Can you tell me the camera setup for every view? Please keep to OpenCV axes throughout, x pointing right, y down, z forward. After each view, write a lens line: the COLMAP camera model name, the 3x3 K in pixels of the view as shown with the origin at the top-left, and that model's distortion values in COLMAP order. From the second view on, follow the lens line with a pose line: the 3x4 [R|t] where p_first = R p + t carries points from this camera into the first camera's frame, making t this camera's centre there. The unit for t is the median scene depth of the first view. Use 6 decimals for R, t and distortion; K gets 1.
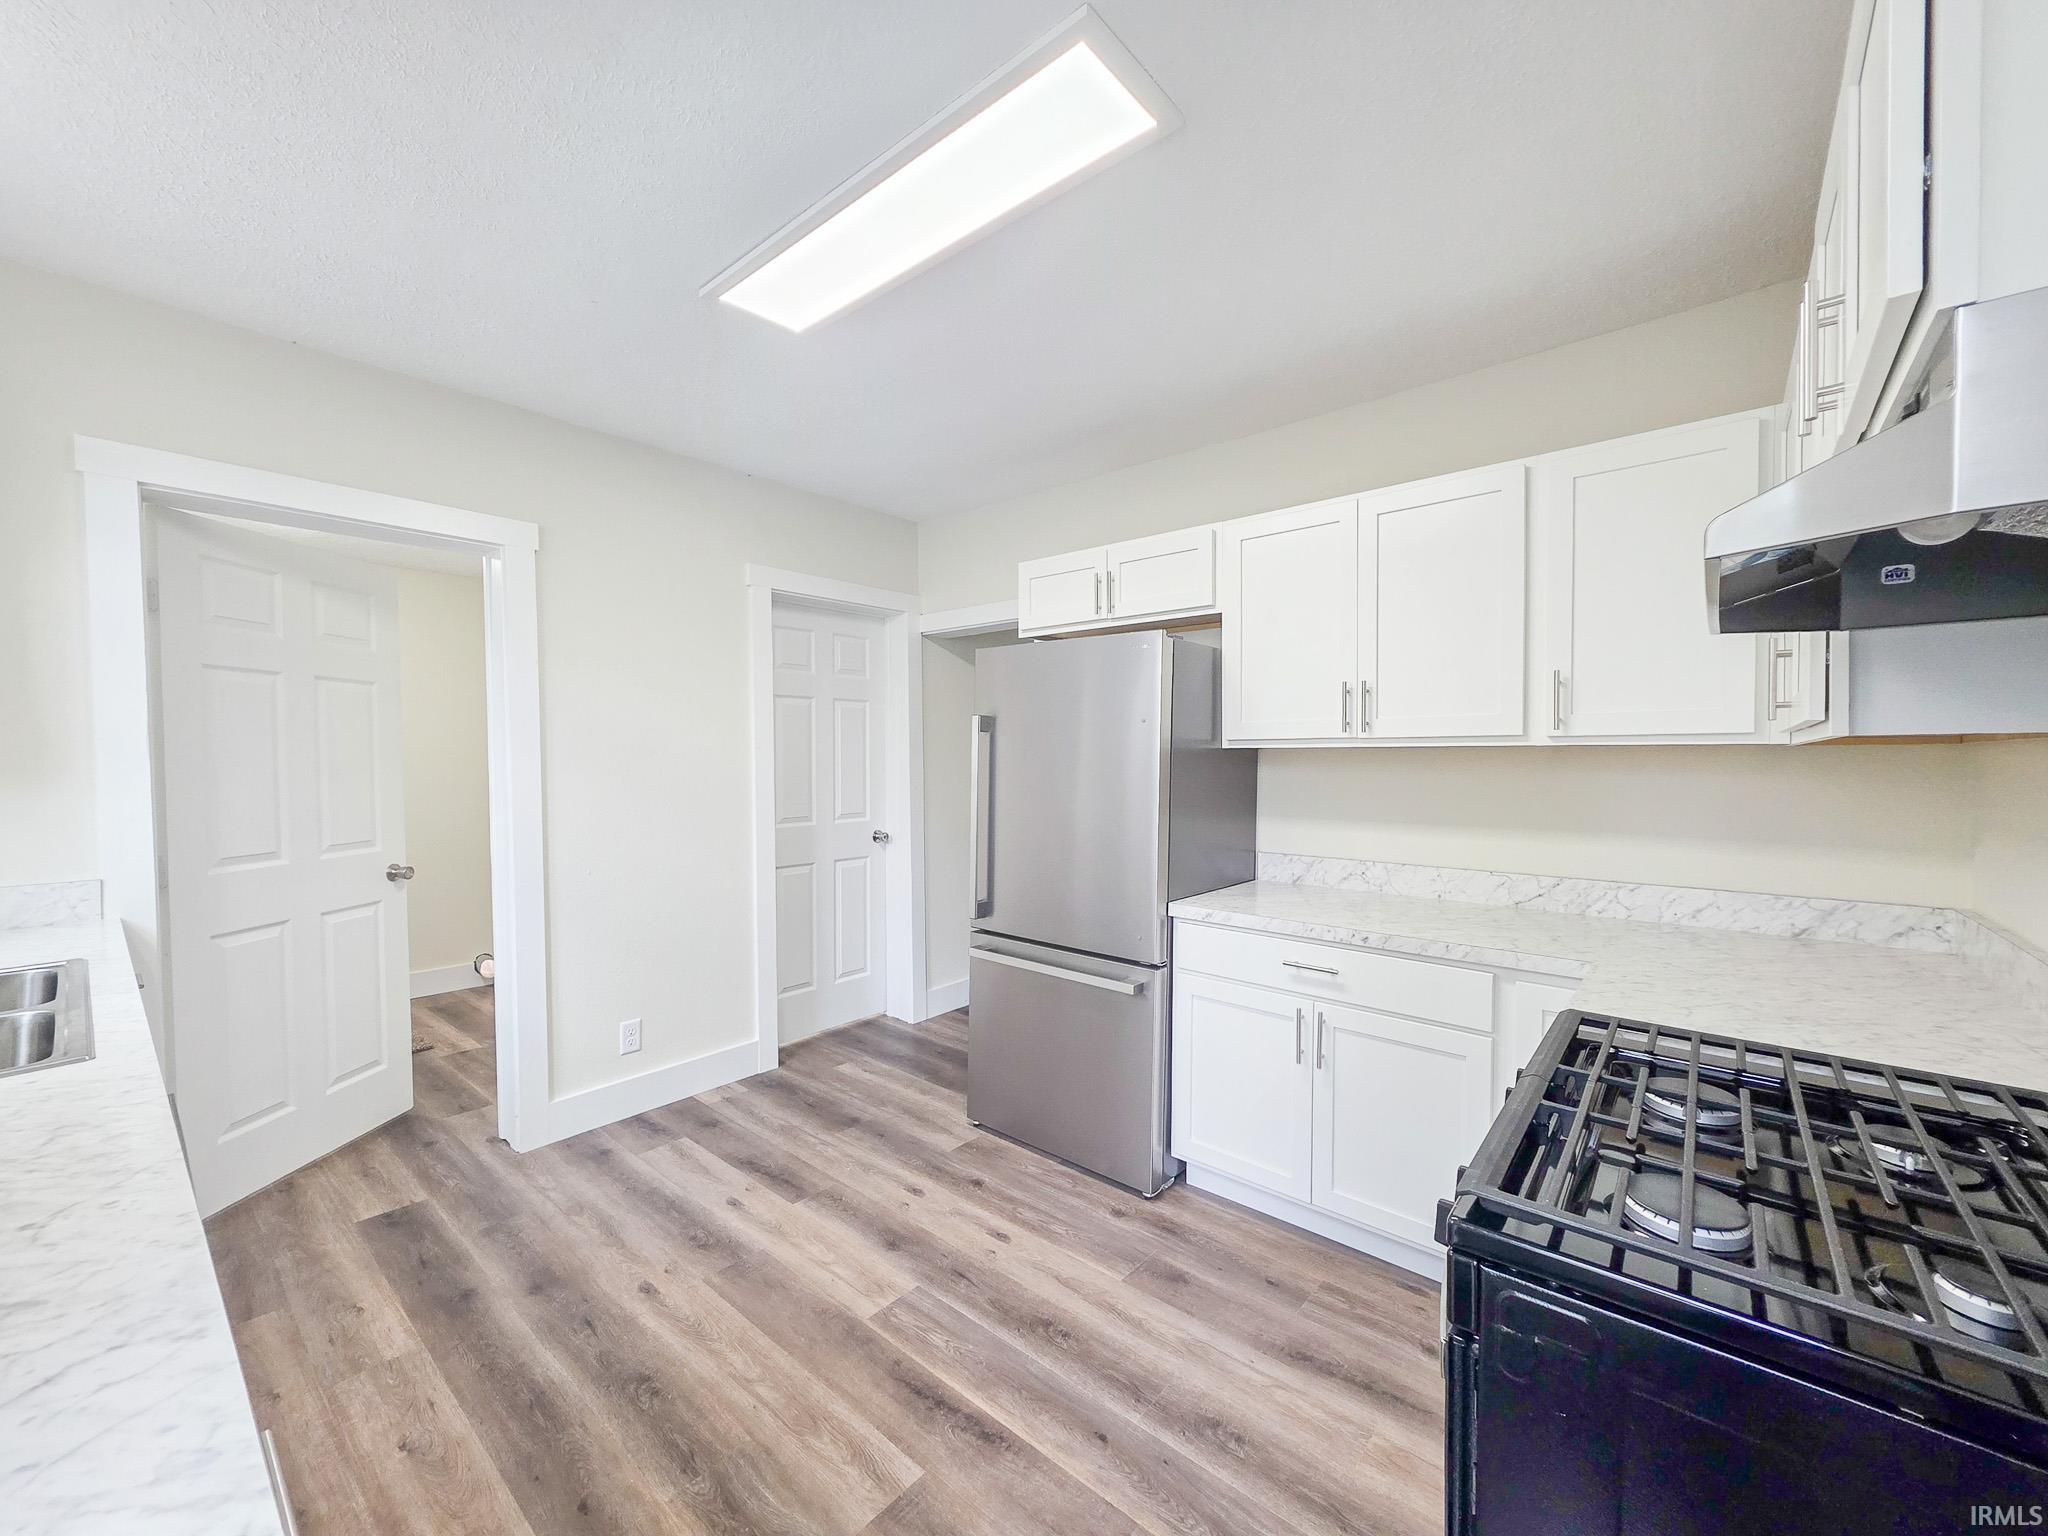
lens RADIAL K [[817.4, 0, 1033.2], [0, 817.4, 775.4], [0, 0, 1]] dist [0.002950, -0.000099]
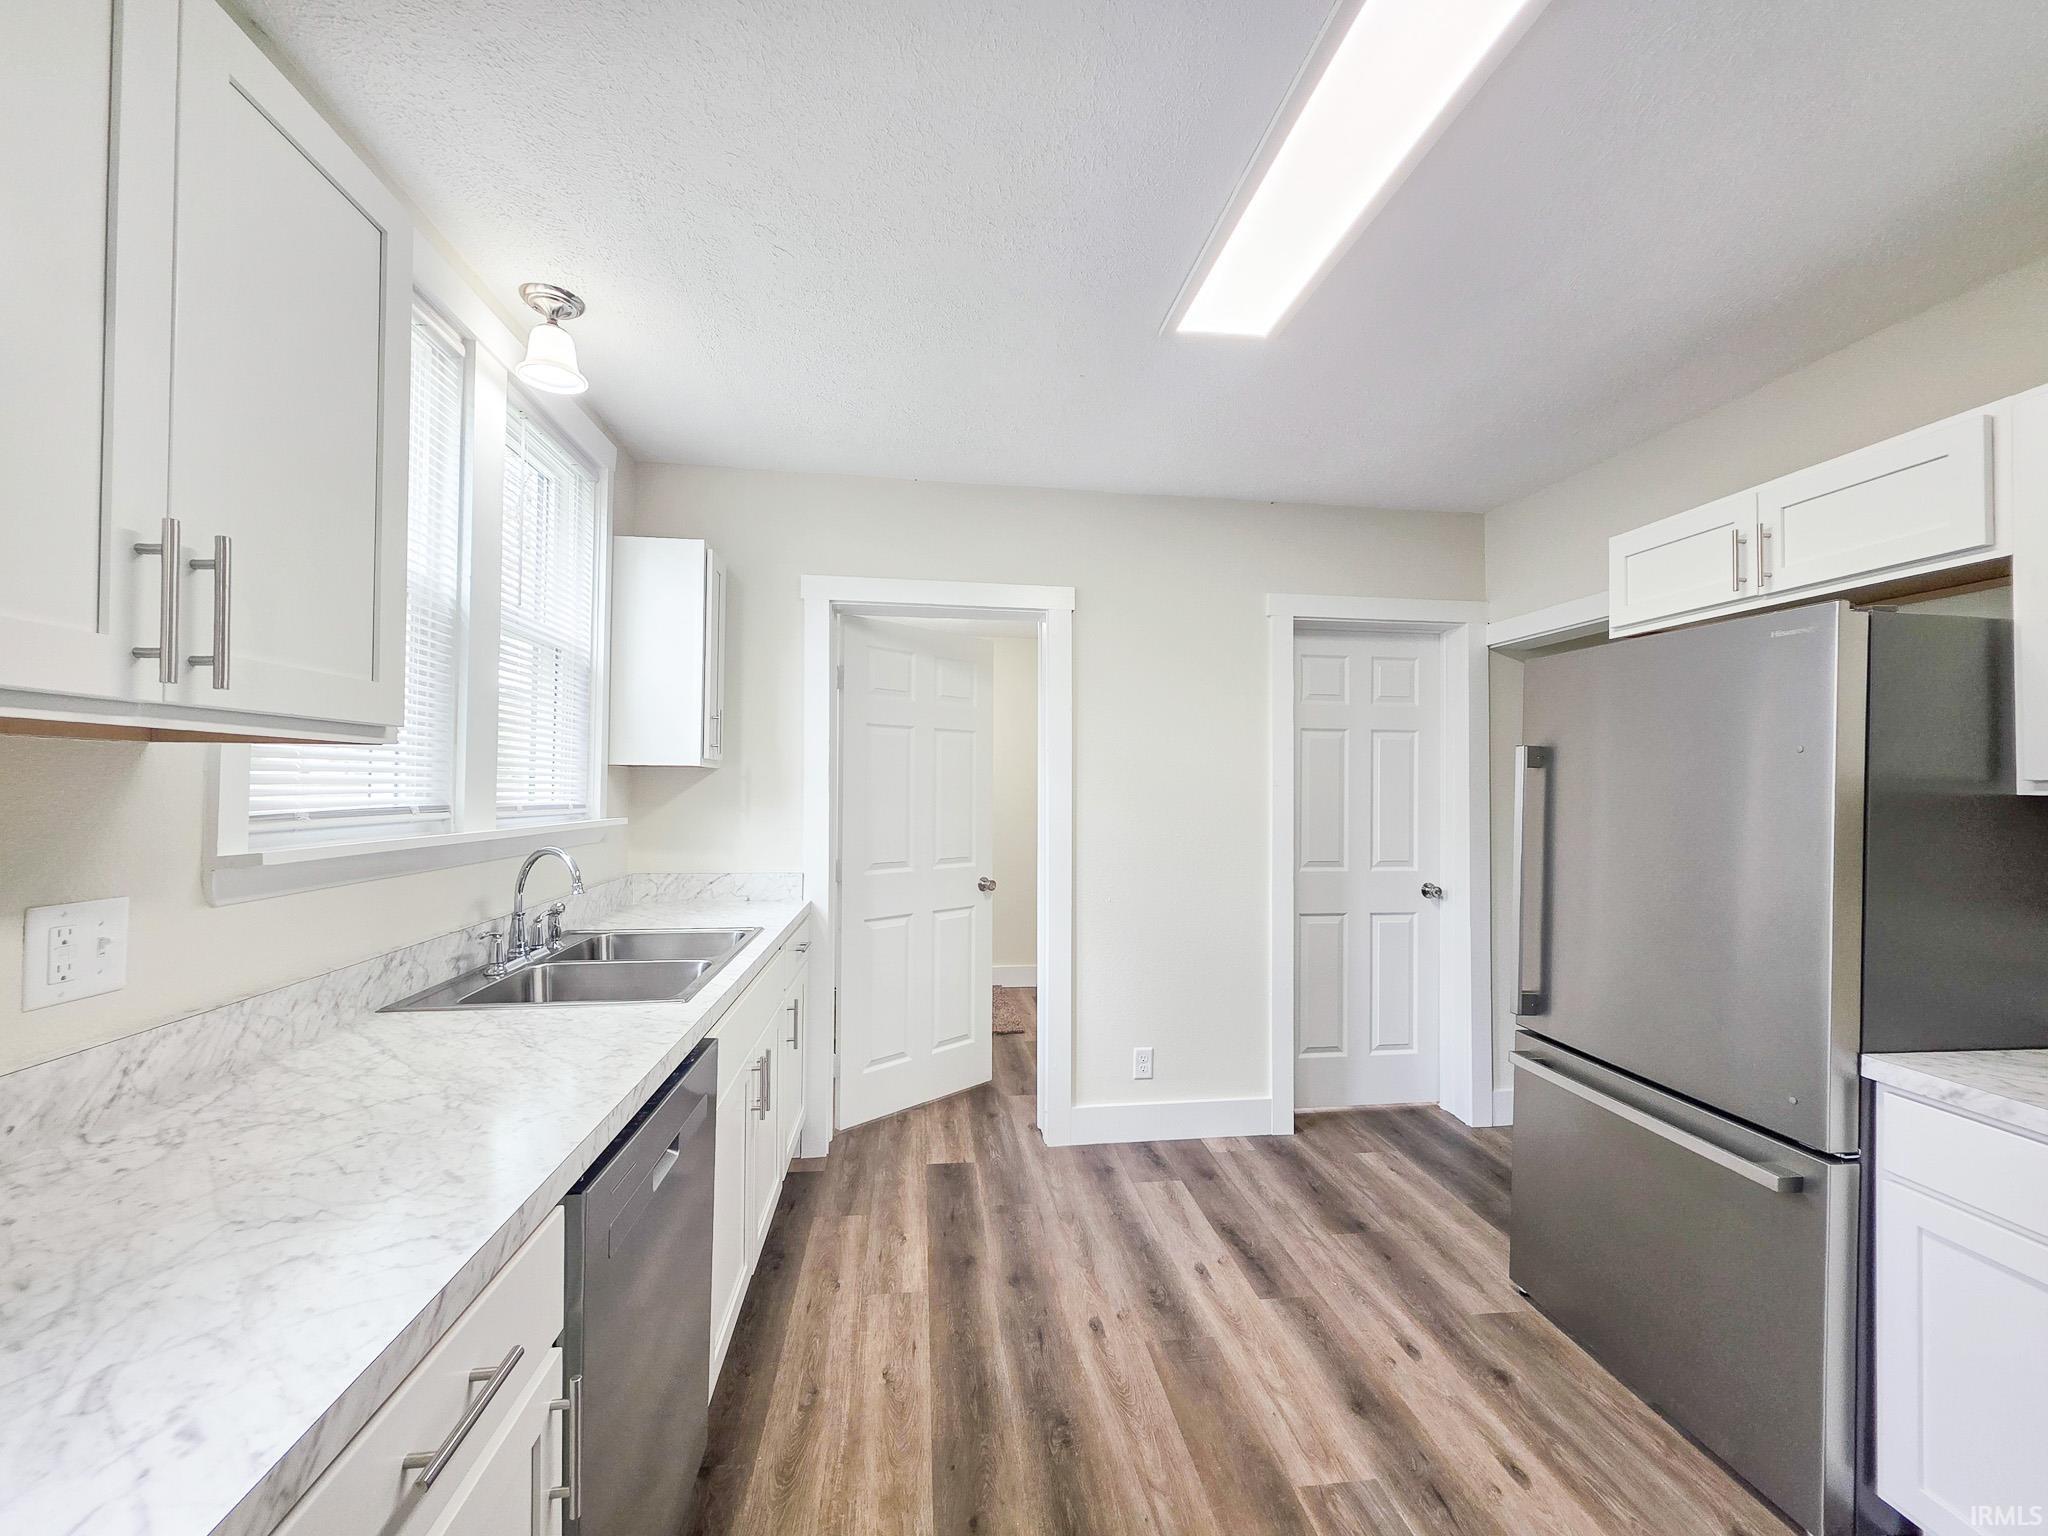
lens RADIAL K [[821.8, 0, 1024.3], [0, 821.8, 772.6], [0, 0, 1]] dist [0.004128, 0.000338]
pose [[0.741621, -0.001651, -0.670817, 0.112828], [-0.028032, 0.999047, -0.033449, -0.011301], [0.670233, 0.043611, 0.740868, 0.132041]]
